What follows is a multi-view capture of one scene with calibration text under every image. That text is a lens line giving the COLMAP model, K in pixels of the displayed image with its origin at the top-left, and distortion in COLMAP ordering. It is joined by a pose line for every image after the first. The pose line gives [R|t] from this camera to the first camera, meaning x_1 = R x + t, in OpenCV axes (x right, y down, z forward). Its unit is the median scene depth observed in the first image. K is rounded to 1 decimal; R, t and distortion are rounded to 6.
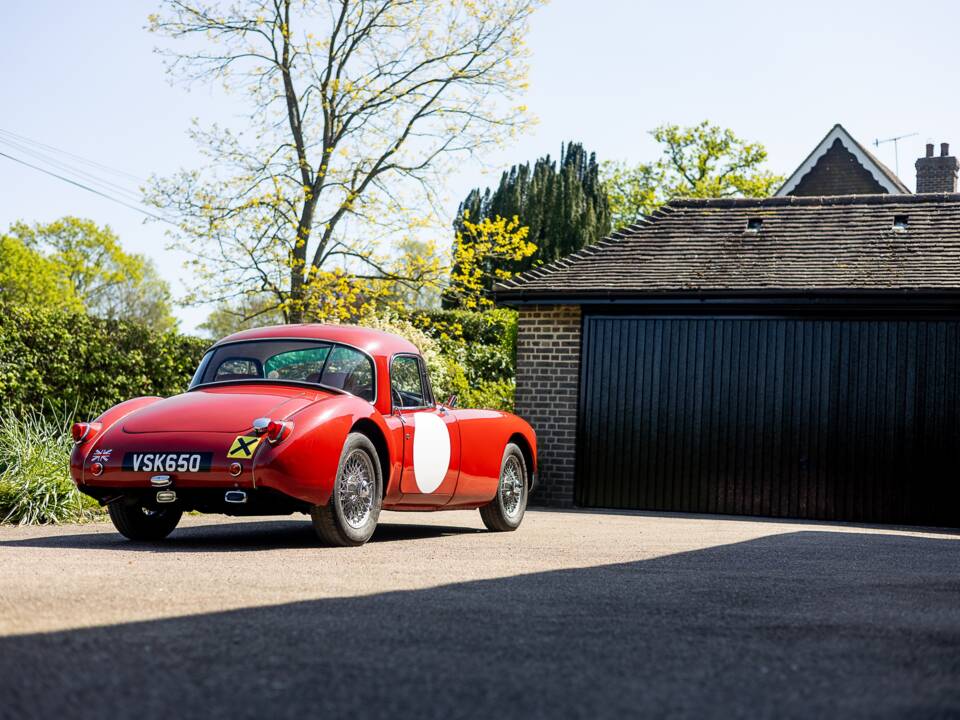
lens RADIAL K [[1502.1, 0, 472.0], [0, 1502.1, 353.9], [0, 0, 1]] dist [0.016093, 0.128429]
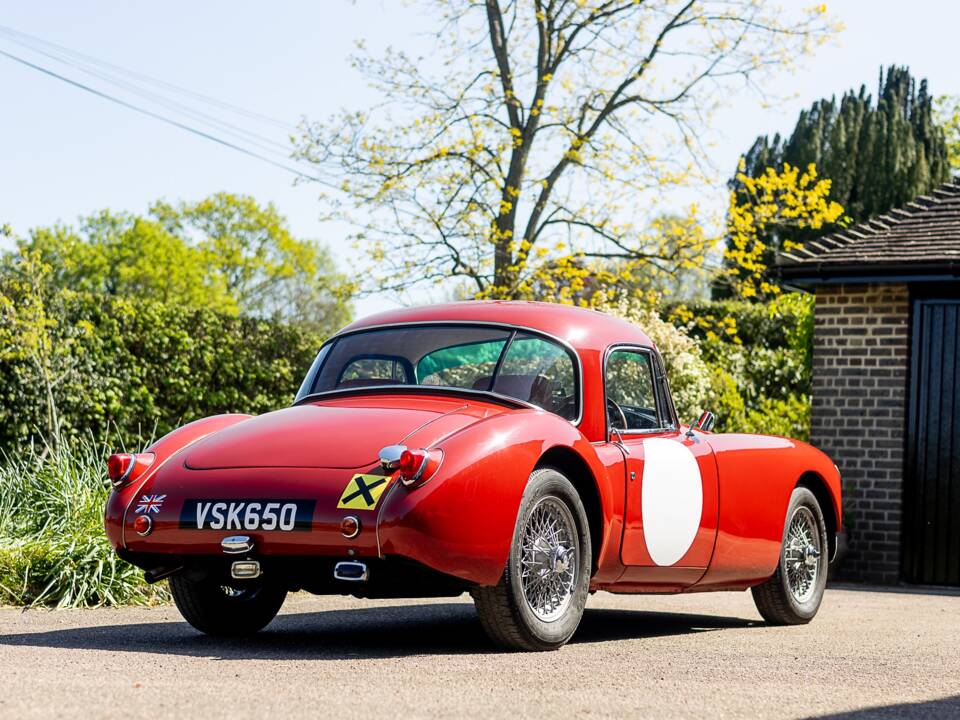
lens RADIAL K [[2008.3, 0, 461.0], [0, 2008.3, 358.5], [0, 0, 1]] dist [-0.034886, 0.518551]
pose [[0.989256, -0.007858, -0.145981, 0.004718], [0.007013, 0.999956, -0.006303, 0.005158], [0.146024, 0.005211, 0.989267, 0.075808]]
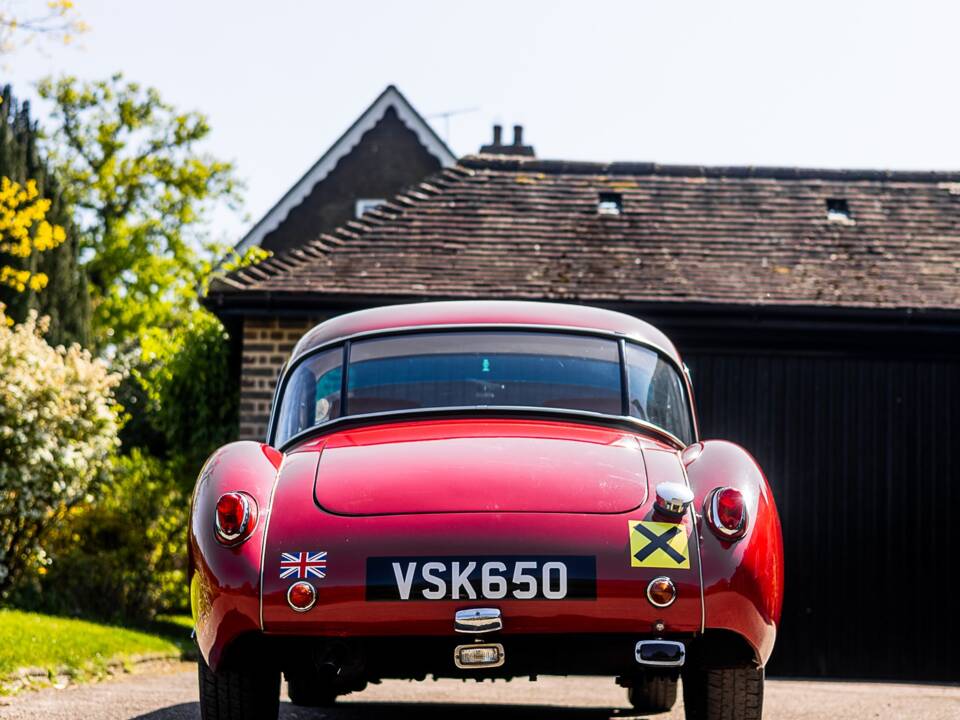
lens RADIAL K [[2215.6, 0, 478.8], [0, 2215.6, 331.6], [0, 0, 1]] dist [-0.023835, 0.515728]
pose [[0.930163, 0.031952, 0.365755, -0.194971], [-0.015245, 0.998708, -0.048477, 0.013057], [-0.366831, 0.039516, 0.929448, 0.164193]]
